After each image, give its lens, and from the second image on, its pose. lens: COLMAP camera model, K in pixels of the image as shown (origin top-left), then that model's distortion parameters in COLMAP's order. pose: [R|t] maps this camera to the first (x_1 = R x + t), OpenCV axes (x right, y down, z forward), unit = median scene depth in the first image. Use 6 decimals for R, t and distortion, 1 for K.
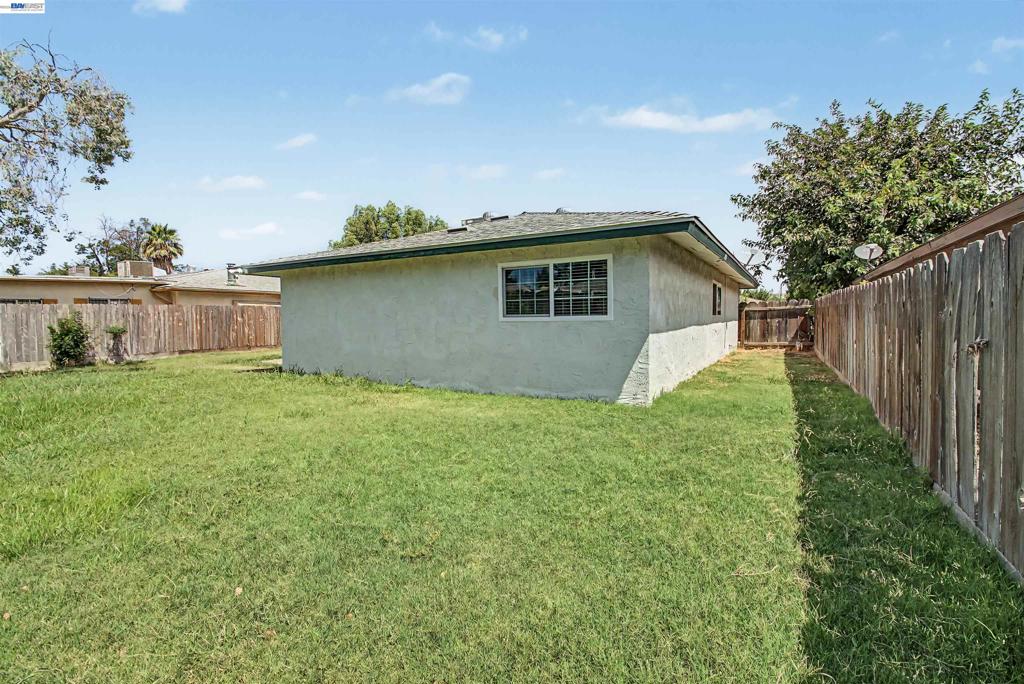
lens RADIAL K [[455.2, 0, 509.4], [0, 455.2, 338.7], [0, 0, 1]] dist [0.009593, -0.015231]
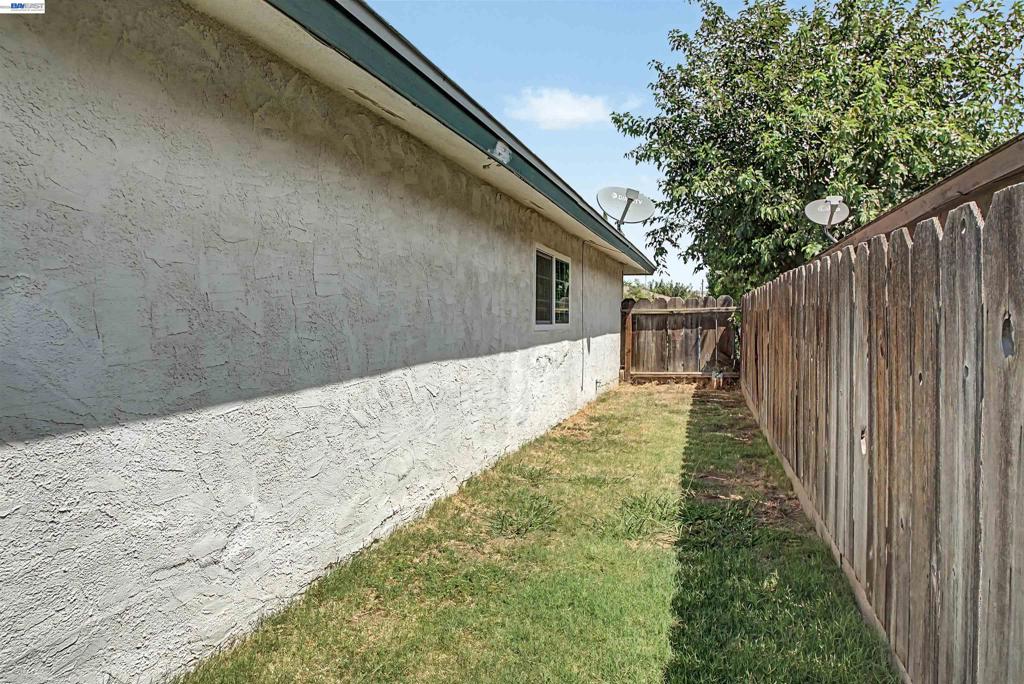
lens RADIAL K [[709.3, 0, 512.2], [0, 709.3, 317.7], [0, 0, 1]] dist [0.001788, 0.000796]
pose [[0.961781, 0.022832, 0.272866, 0.143768], [-0.010661, 0.998884, -0.046004, -0.015812], [-0.273612, 0.041337, 0.960951, 0.214121]]
